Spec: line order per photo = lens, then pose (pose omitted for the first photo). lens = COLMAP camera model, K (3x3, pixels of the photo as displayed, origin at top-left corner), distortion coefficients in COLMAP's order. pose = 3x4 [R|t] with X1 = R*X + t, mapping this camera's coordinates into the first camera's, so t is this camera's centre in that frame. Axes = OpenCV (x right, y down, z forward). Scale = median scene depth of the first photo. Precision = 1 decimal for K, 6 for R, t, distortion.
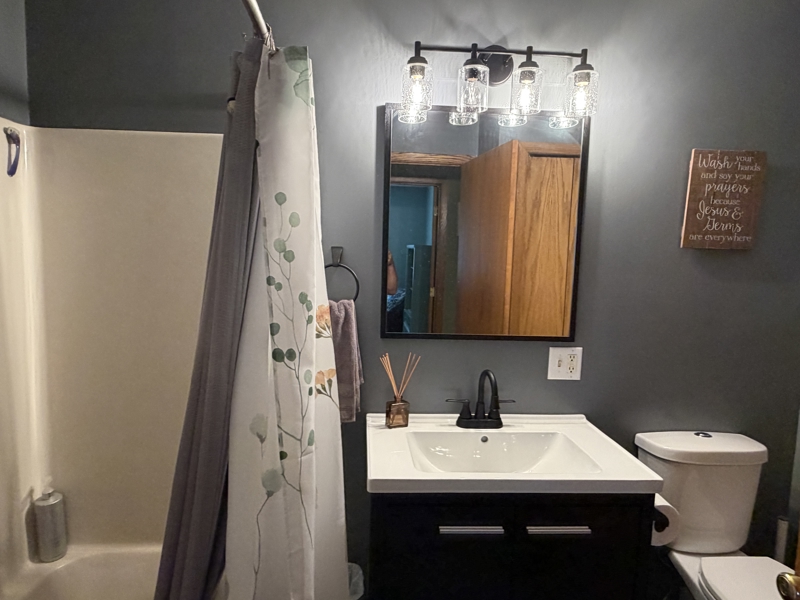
lens RADIAL K [[495.8, 0, 400.4], [0, 495.8, 299.9], [0, 0, 1]] dist [0.006082, 0.001174]
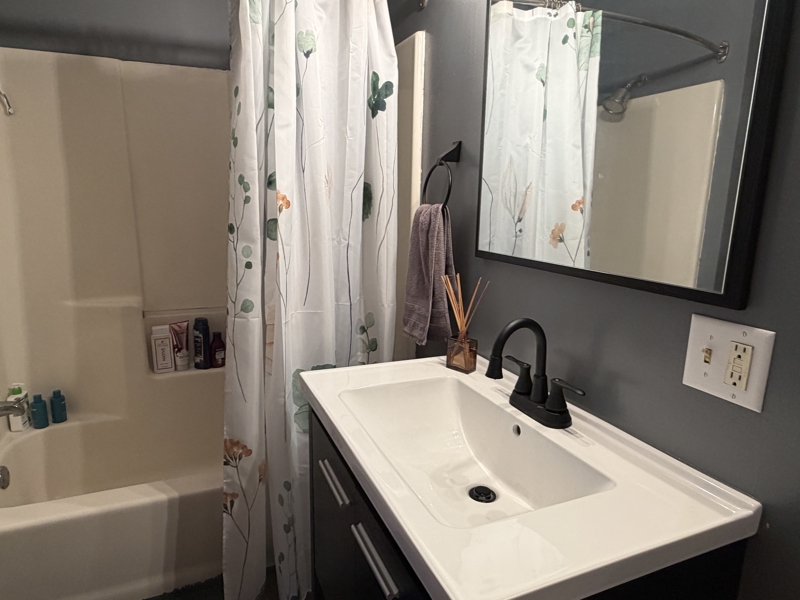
lens RADIAL K [[495.8, 0, 399.9], [0, 495.8, 300.9], [0, 0, 1]] dist [0.006082, 0.001174]
pose [[0.332161, 0.163405, -0.928961, 0.672630], [-0.098377, 0.985510, 0.138176, 0.050818], [0.938078, 0.045492, 0.343423, 0.639767]]
